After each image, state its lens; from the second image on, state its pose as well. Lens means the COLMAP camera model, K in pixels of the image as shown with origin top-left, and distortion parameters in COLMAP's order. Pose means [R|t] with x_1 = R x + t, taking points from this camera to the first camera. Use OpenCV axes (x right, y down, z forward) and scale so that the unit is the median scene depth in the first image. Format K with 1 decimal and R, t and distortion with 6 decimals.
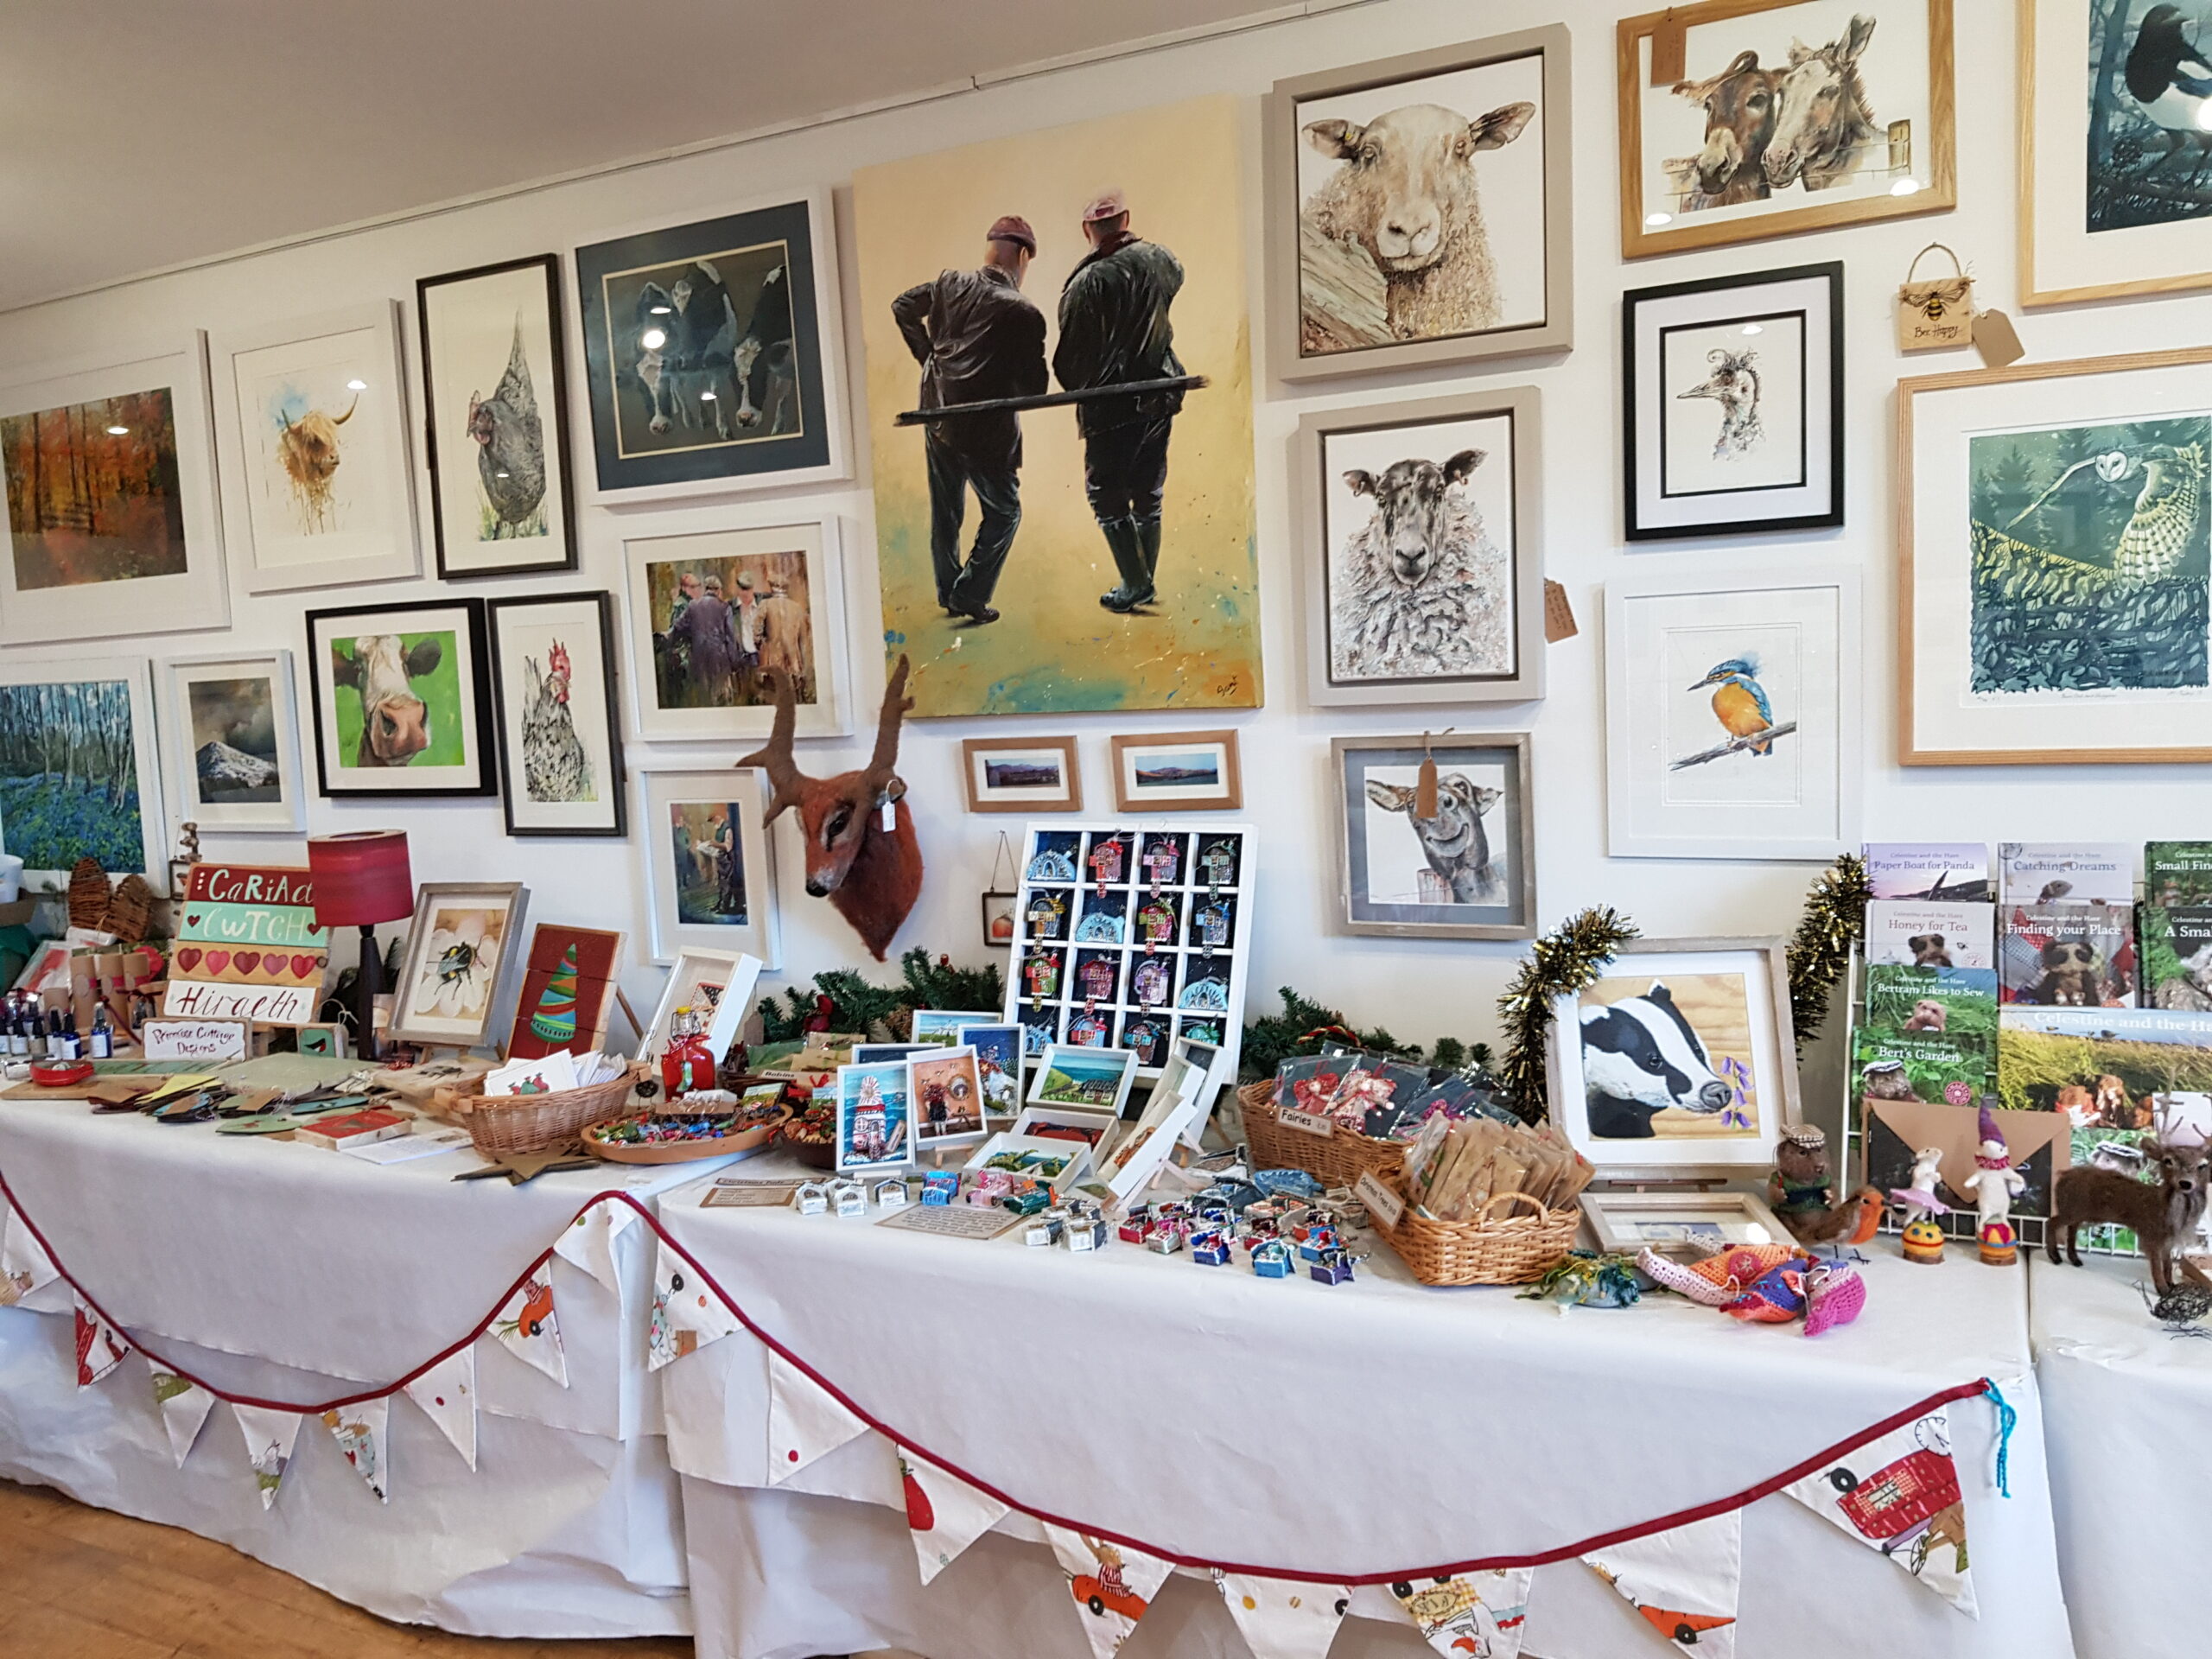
lens RADIAL K [[1724.7, 0, 1107.6], [0, 1724.7, 819.1], [0, 0, 1]] dist [0.087480, -0.139532]
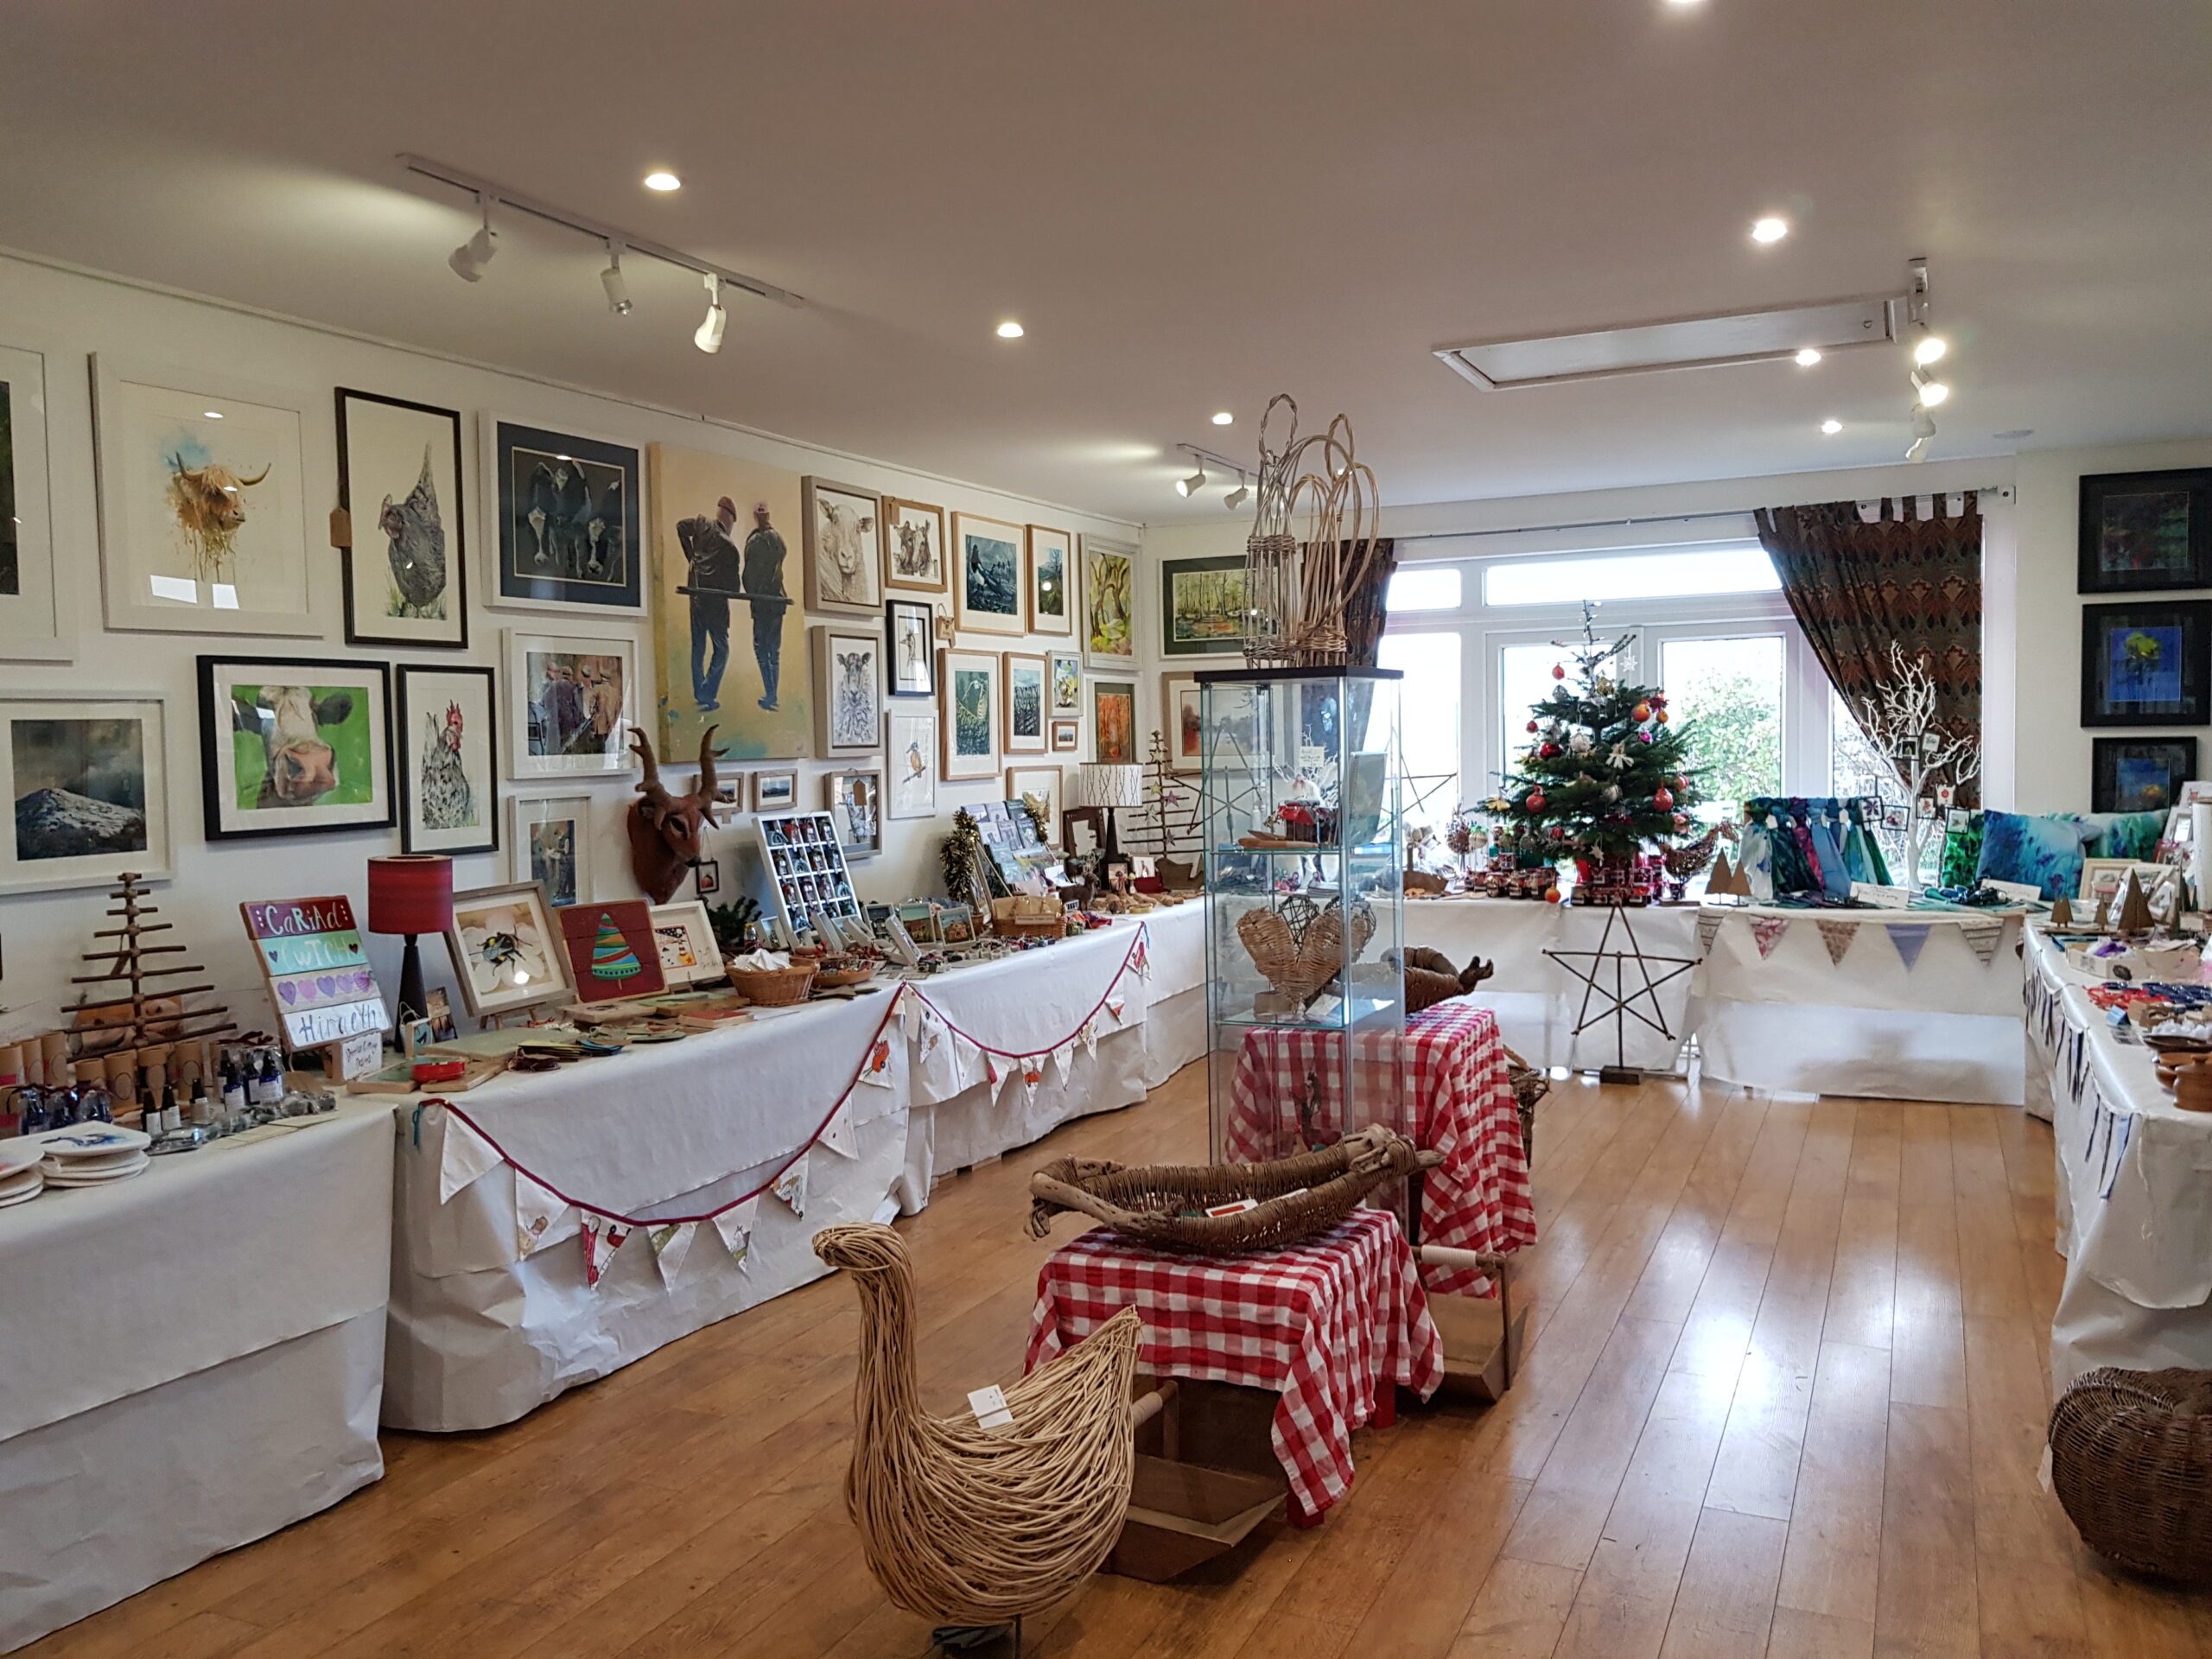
lens RADIAL K [[1724.7, 0, 1107.6], [0, 1724.7, 819.1], [0, 0, 1]] dist [0.087480, -0.139532]
pose [[-0.039833, -0.009860, 0.999158, -2.349733], [0.098268, 0.995065, 0.013737, 0.019334], [-0.994362, 0.098733, -0.038668, 0.834974]]
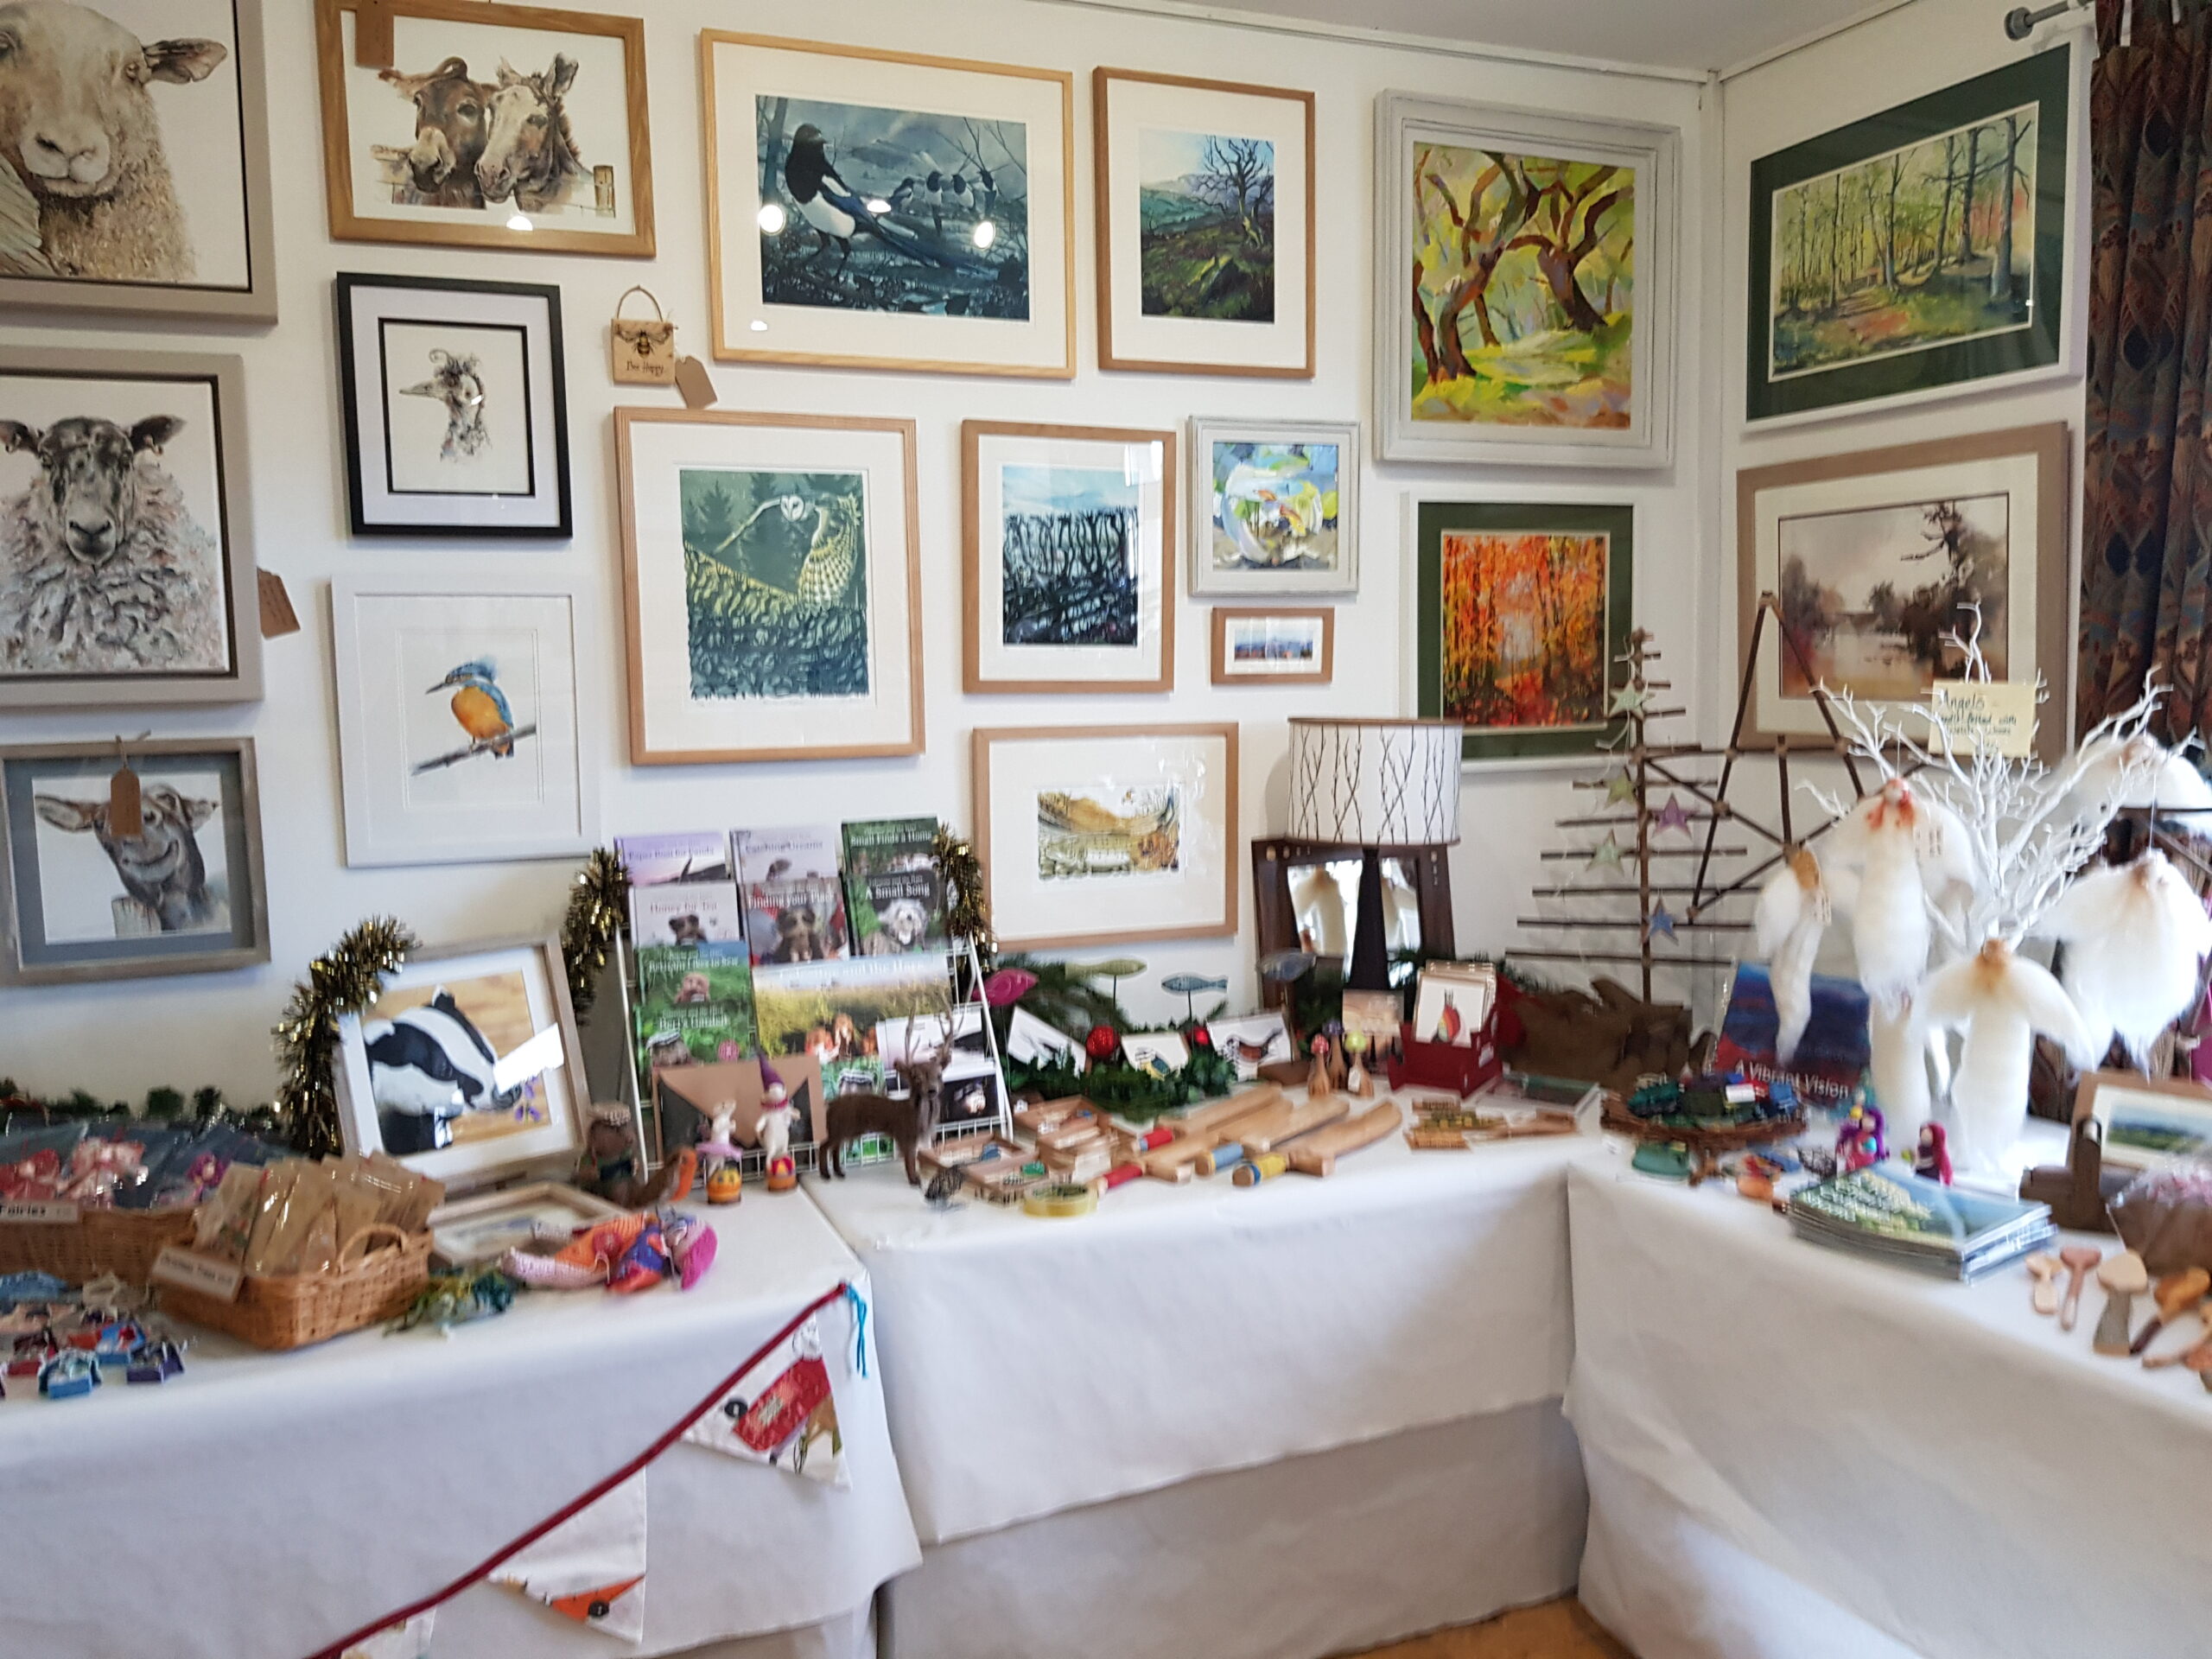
lens RADIAL K [[1718.6, 0, 1106.0], [0, 1718.6, 829.5], [0, 0, 1]] dist [0.067774, -0.100962]
pose [[0.649361, -0.047549, 0.758993, -0.169520], [0.049859, 0.998558, 0.019900, 0.003187], [-0.758845, 0.024920, 0.650795, 0.075005]]
